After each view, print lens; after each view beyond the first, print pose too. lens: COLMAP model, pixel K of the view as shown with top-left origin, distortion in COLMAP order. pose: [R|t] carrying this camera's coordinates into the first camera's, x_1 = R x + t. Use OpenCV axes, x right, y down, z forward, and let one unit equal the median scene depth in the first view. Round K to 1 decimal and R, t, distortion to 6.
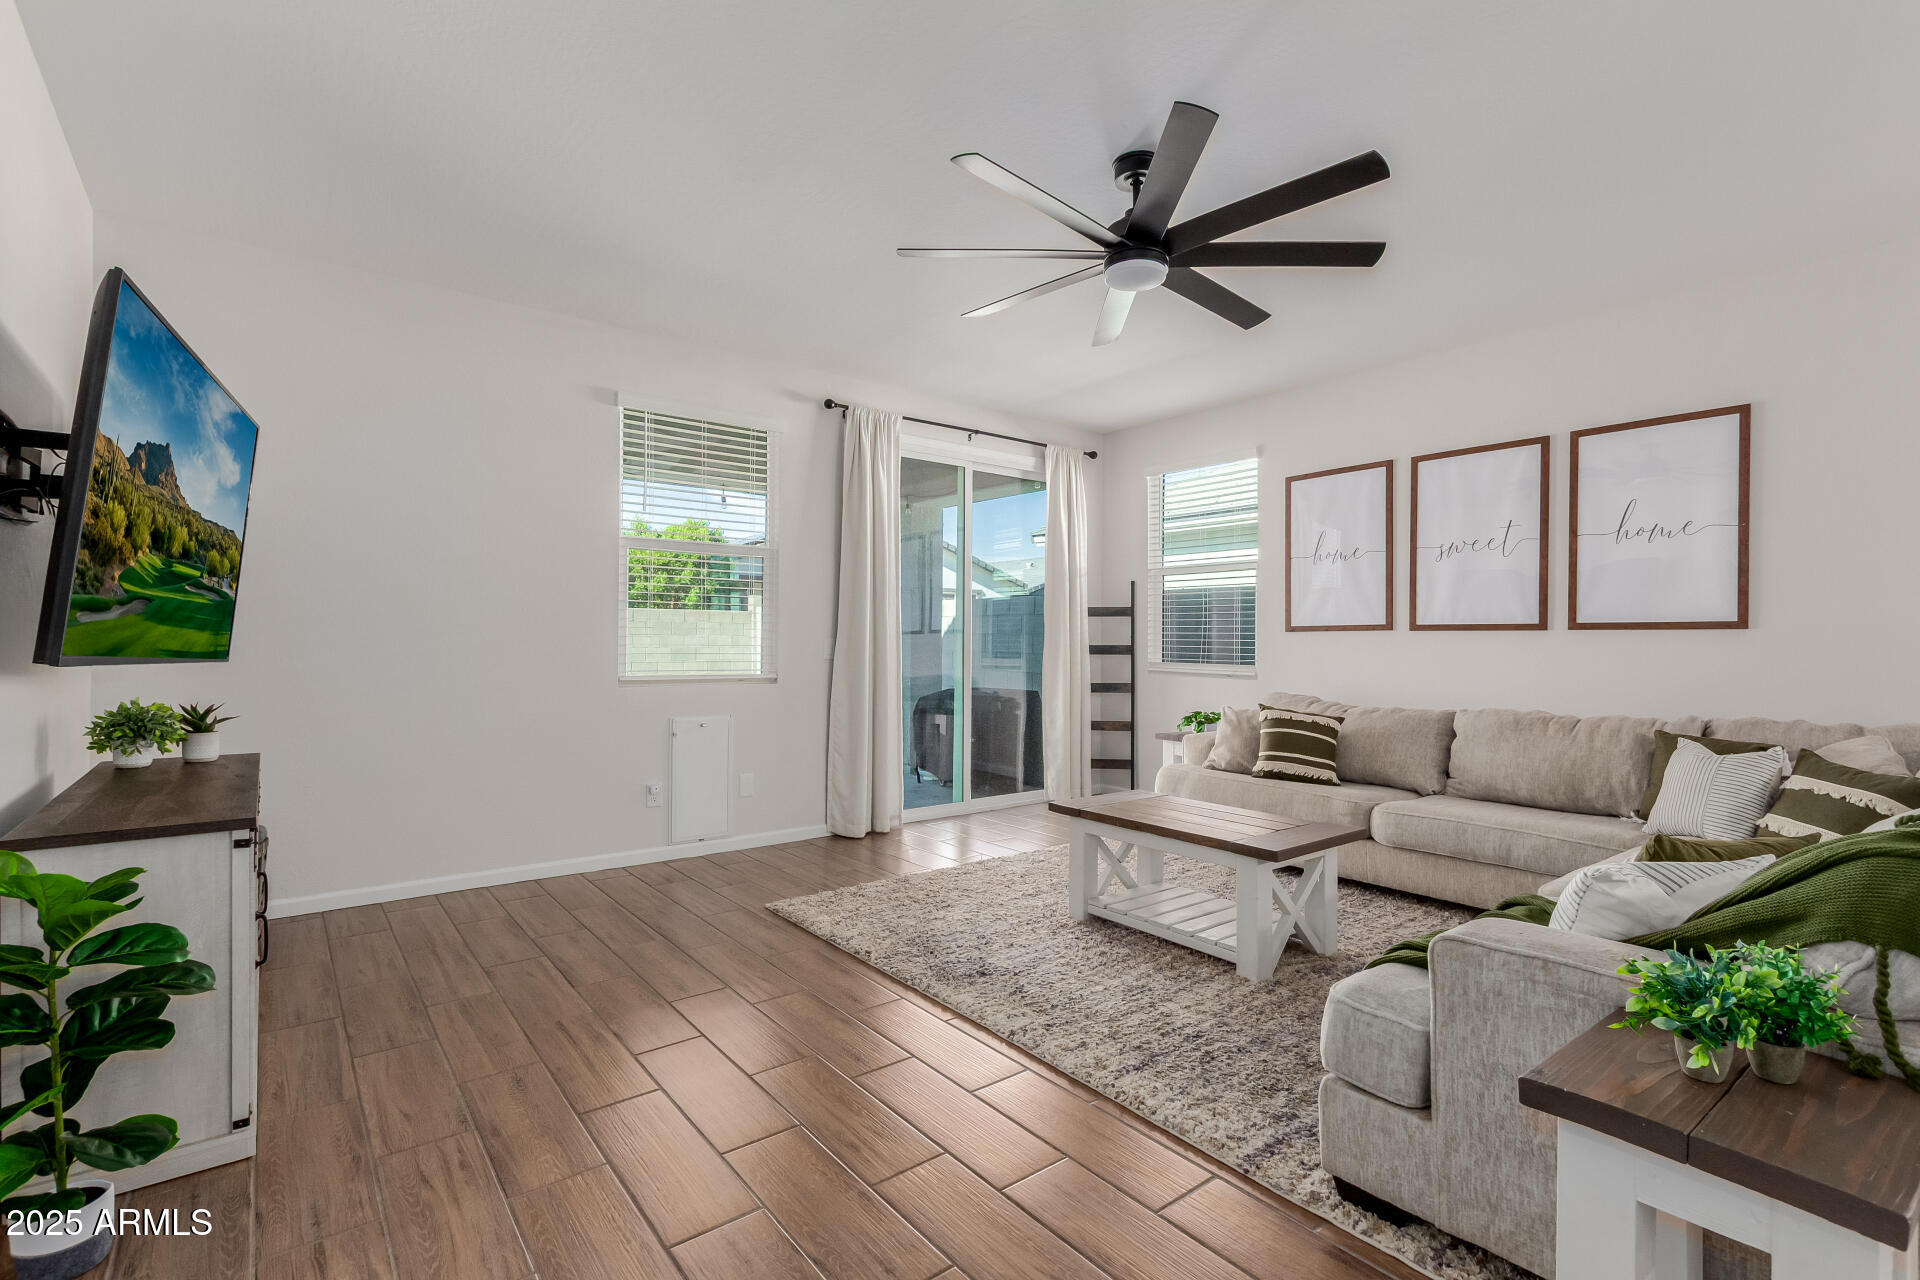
lens RADIAL K [[881.9, 0, 964.8], [0, 881.9, 640.8], [0, 0, 1]] dist [0.007727, -0.003994]
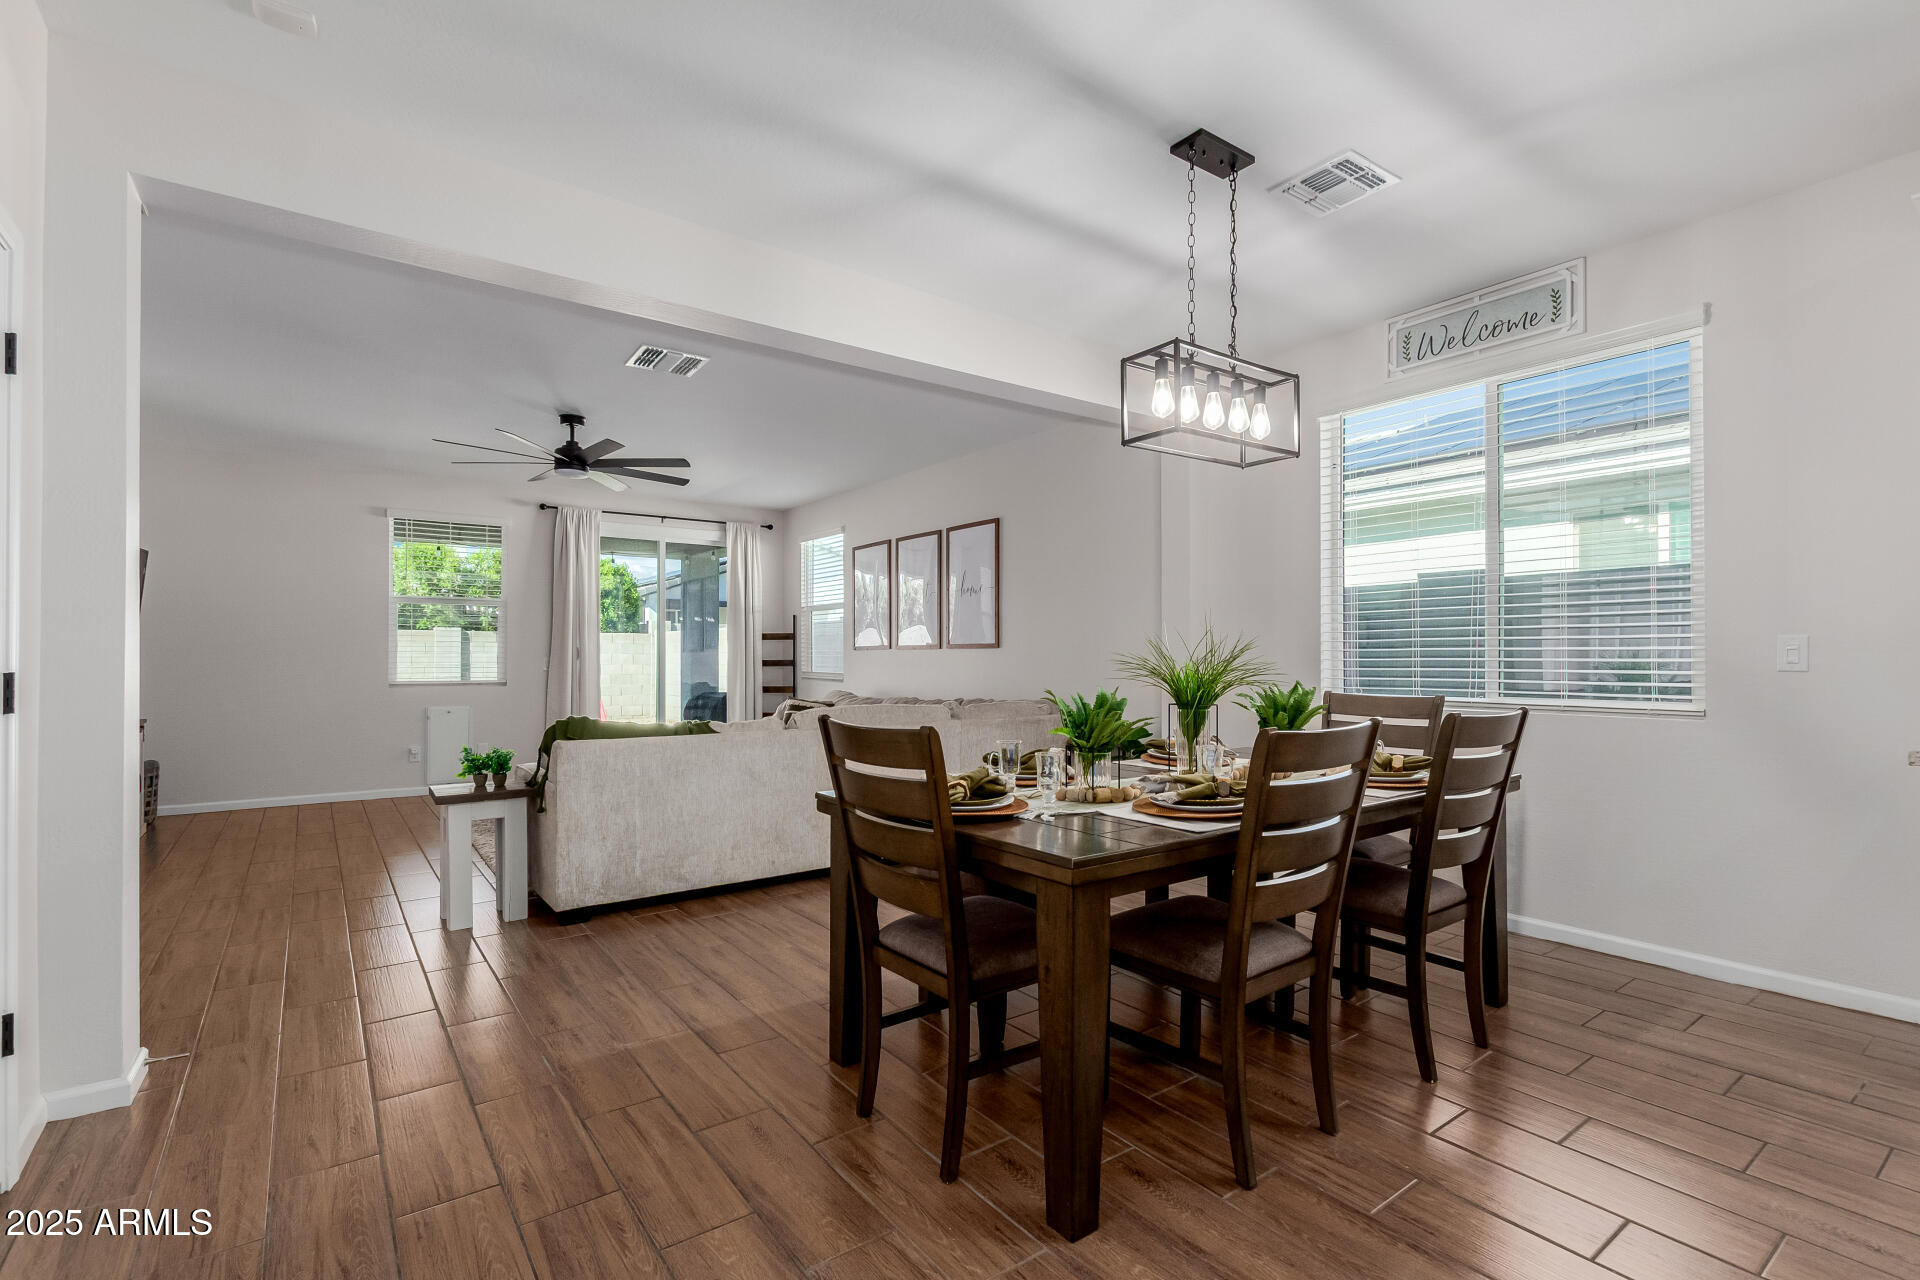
lens RADIAL K [[881.9, 0, 956.4], [0, 881.9, 650.6], [0, 0, 1]] dist [0.007727, -0.003994]
pose [[0.999251, -0.007873, -0.037890, 0.702072], [0.007686, 0.999958, -0.005075, -0.000941], [0.037929, 0.004780, 0.999269, -0.584121]]
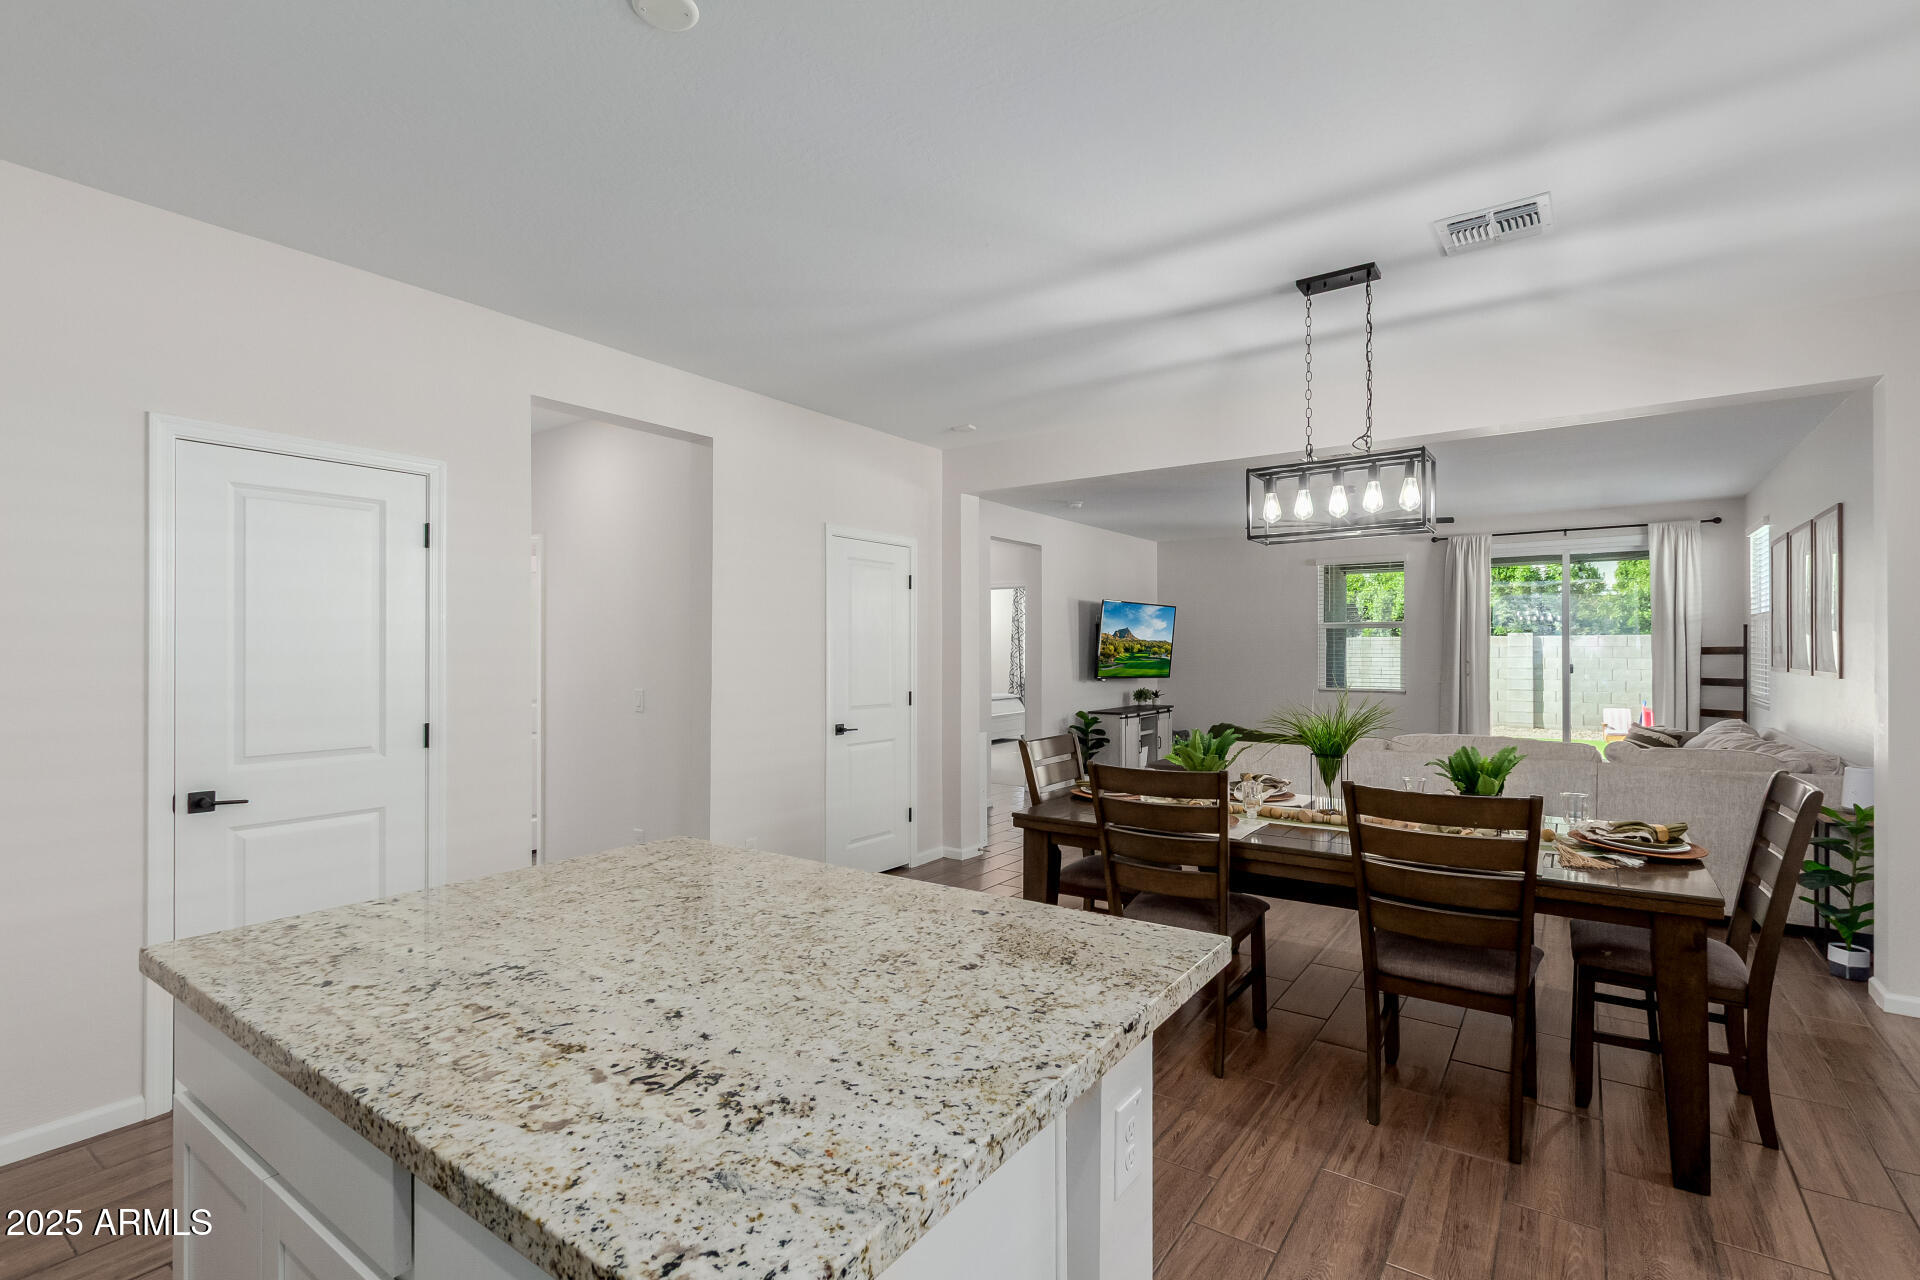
lens RADIAL K [[881.9, 0, 967.8], [0, 881.9, 643.0], [0, 0, 1]] dist [0.007727, -0.003994]
pose [[0.287242, -0.014552, -0.957748, 1.416493], [0.005075, 0.999894, -0.013670, -0.044021], [0.957845, -0.000934, 0.287285, -0.463032]]
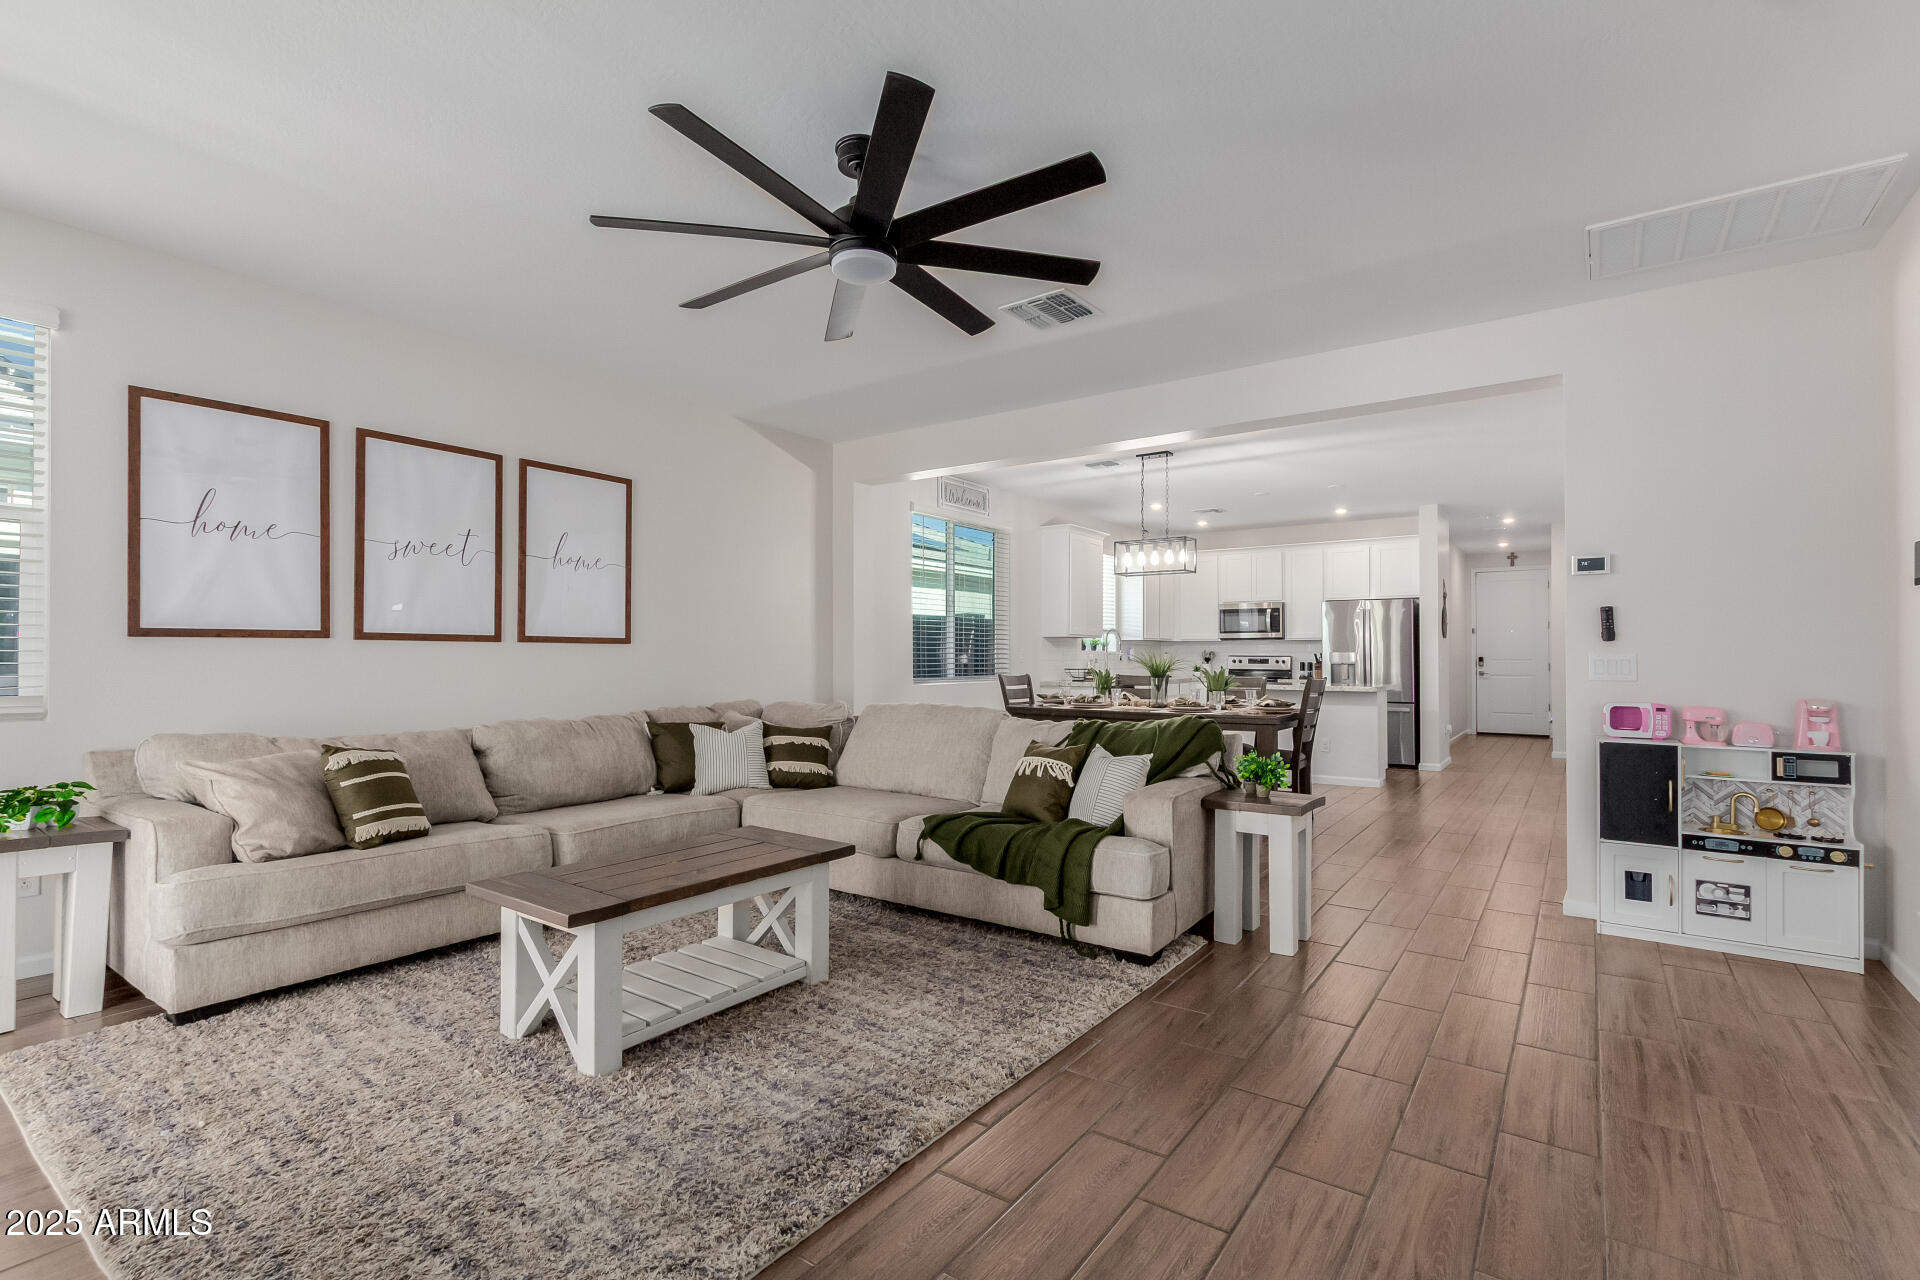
lens RADIAL K [[881.9, 0, 955.2], [0, 881.9, 647.5], [0, 0, 1]] dist [0.007727, -0.003994]
pose [[-0.281728, 0.003562, 0.959488, -0.459326], [-0.006517, 0.999963, -0.005625, -0.003055], [-0.959472, -0.007837, -0.281694, 0.731105]]
